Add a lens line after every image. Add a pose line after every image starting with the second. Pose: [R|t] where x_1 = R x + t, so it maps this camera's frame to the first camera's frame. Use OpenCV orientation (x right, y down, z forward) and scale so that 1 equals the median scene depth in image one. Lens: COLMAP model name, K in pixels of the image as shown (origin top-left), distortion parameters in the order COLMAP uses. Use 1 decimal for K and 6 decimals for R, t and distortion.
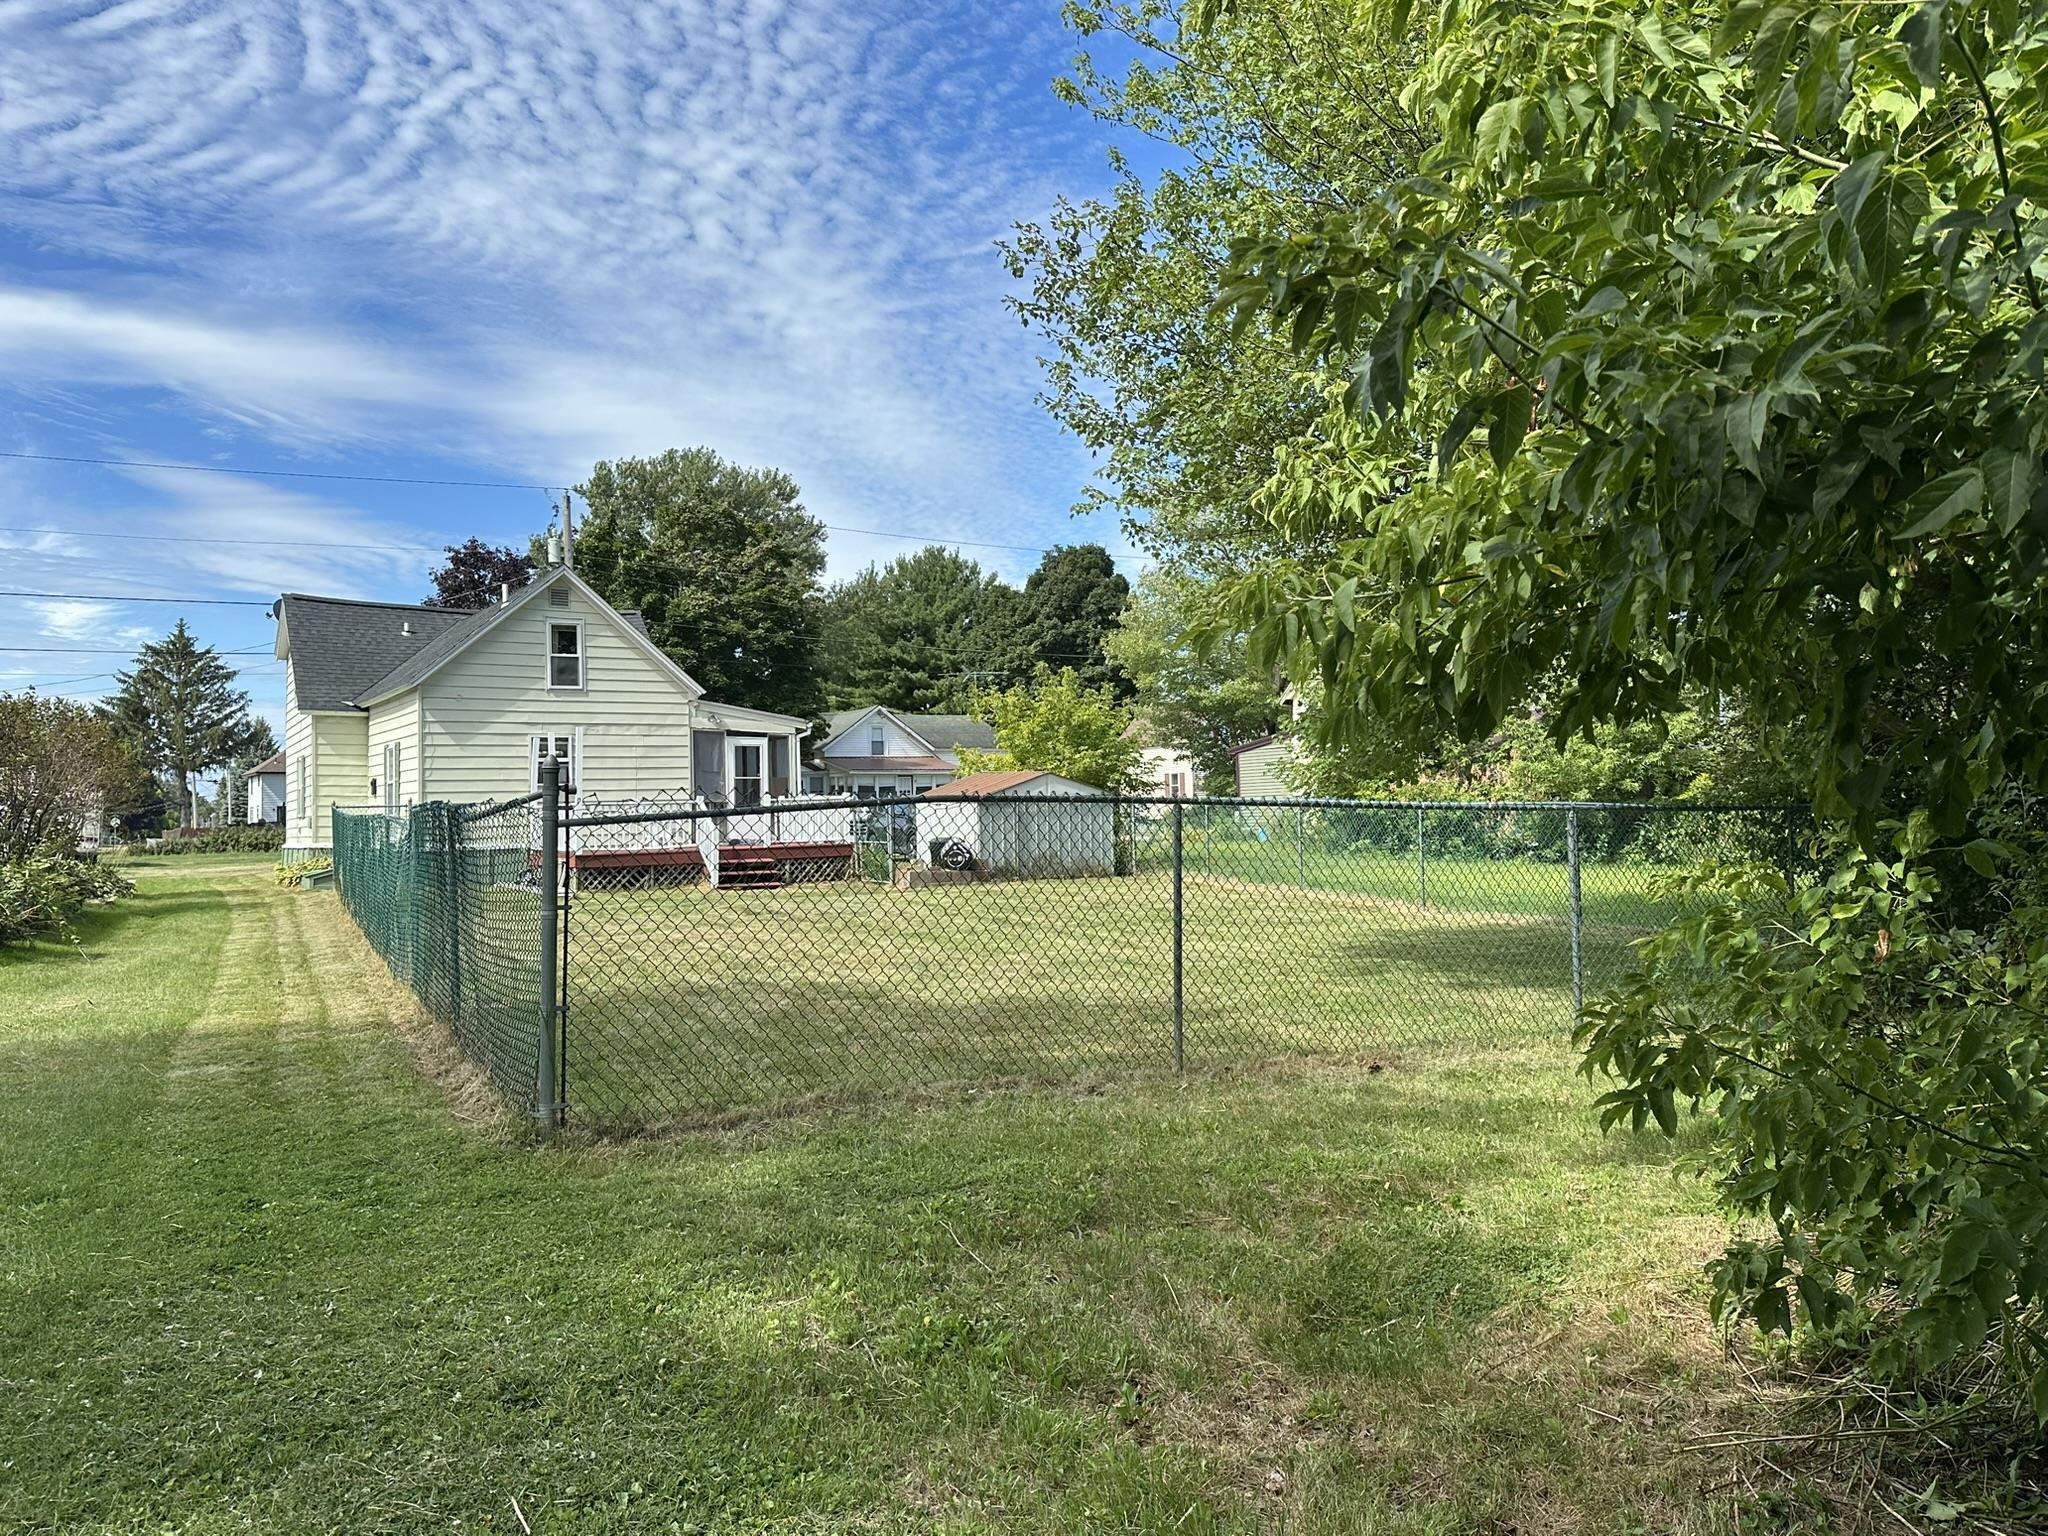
lens RADIAL K [[1524.6, 0, 1024.0], [0, 1524.6, 768.0], [0, 0, 1]] dist [0.120557, -0.003260]
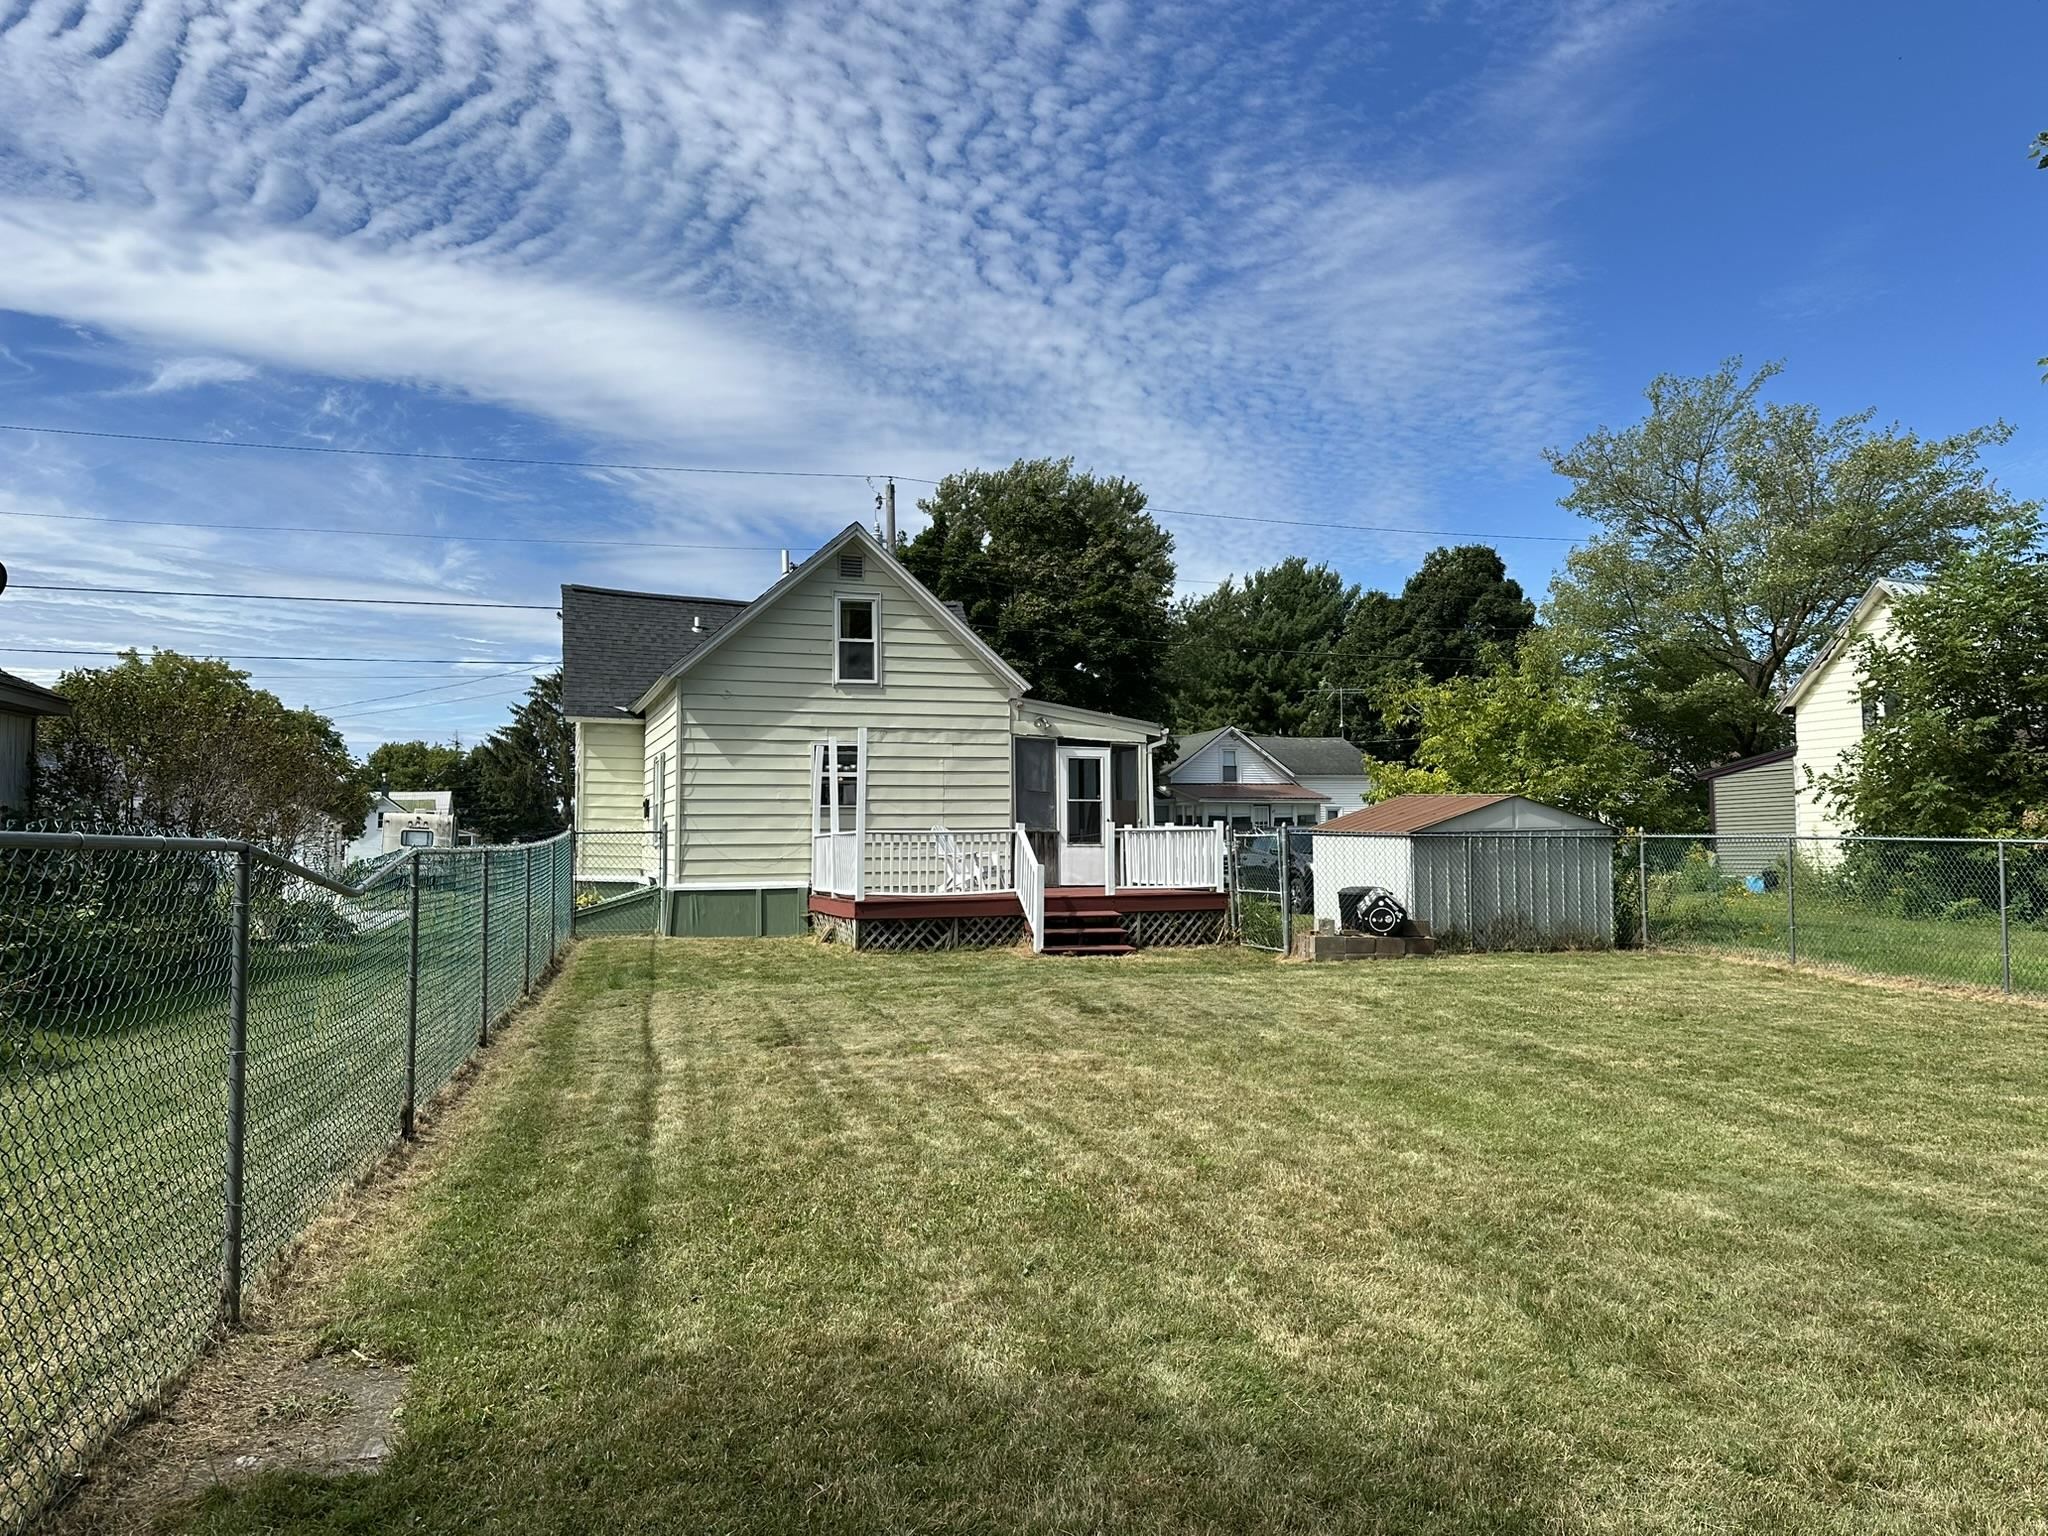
lens RADIAL K [[1524.6, 0, 1024.0], [0, 1524.6, 768.0], [0, 0, 1]] dist [0.120557, -0.003260]
pose [[0.975847, 0.002190, -0.218444, -0.043095], [-0.006846, 0.999765, -0.020558, 0.005866], [0.218347, 0.021557, 0.975633, 0.246114]]
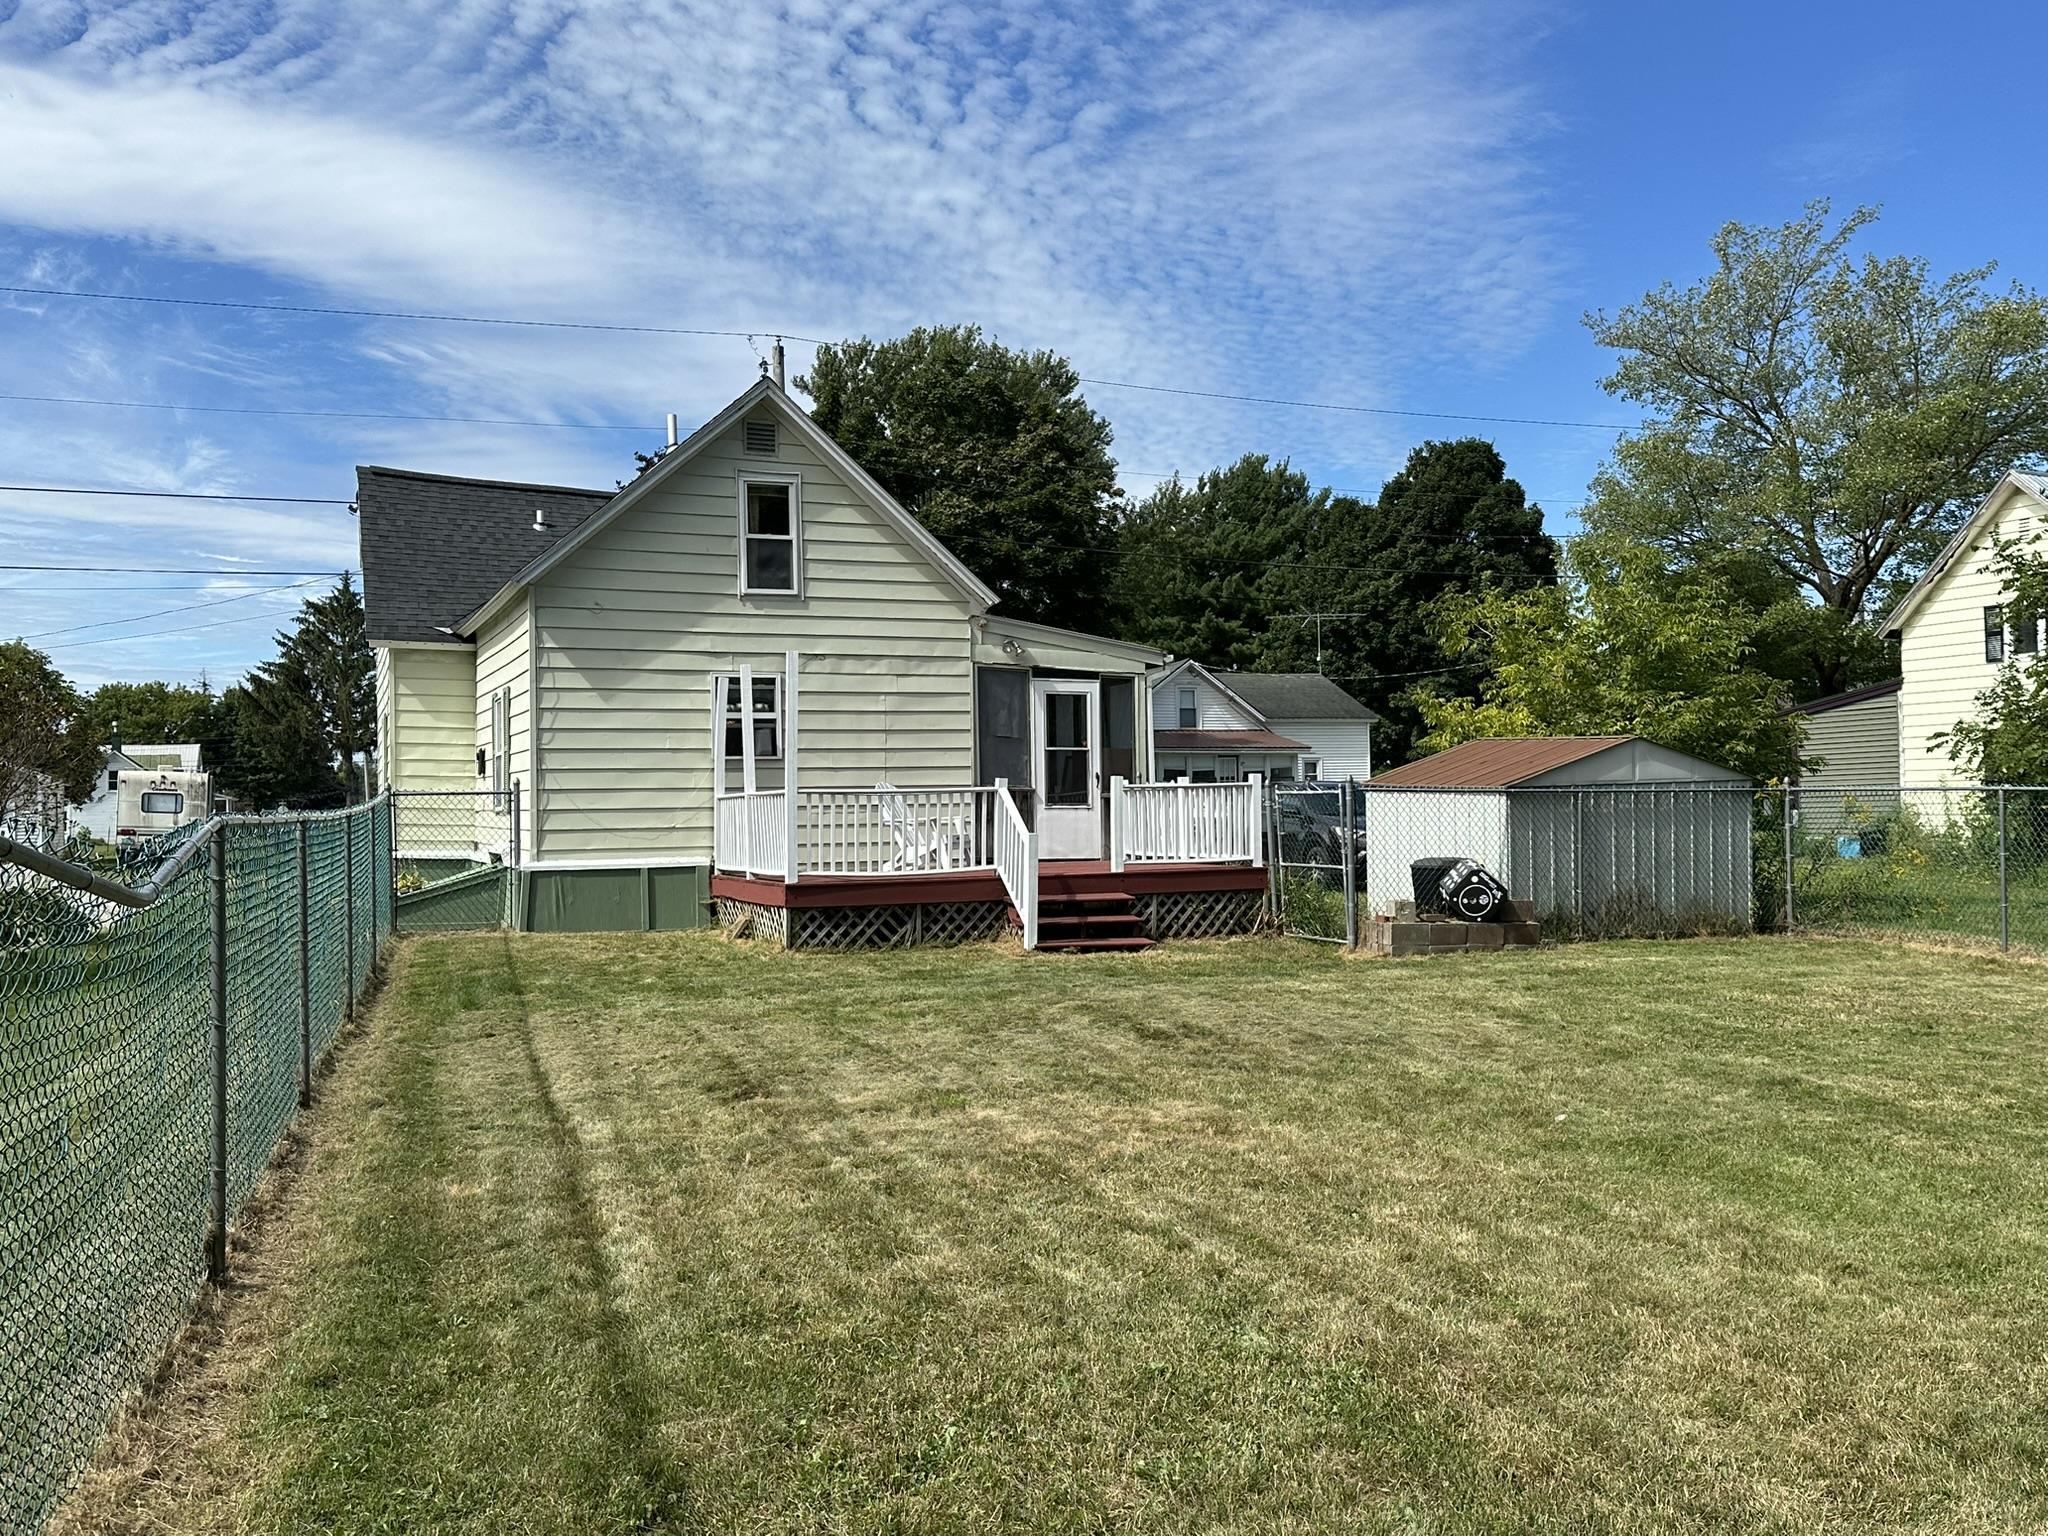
lens RADIAL K [[1834.9, 0, 1024.0], [0, 1834.9, 768.0], [0, 0, 1]] dist [0.098157, -0.017394]
pose [[0.987677, 0.002997, -0.156477, -0.084985], [-0.001699, 0.999963, 0.008431, 0.007753], [0.156497, -0.008061, 0.987646, 0.297631]]
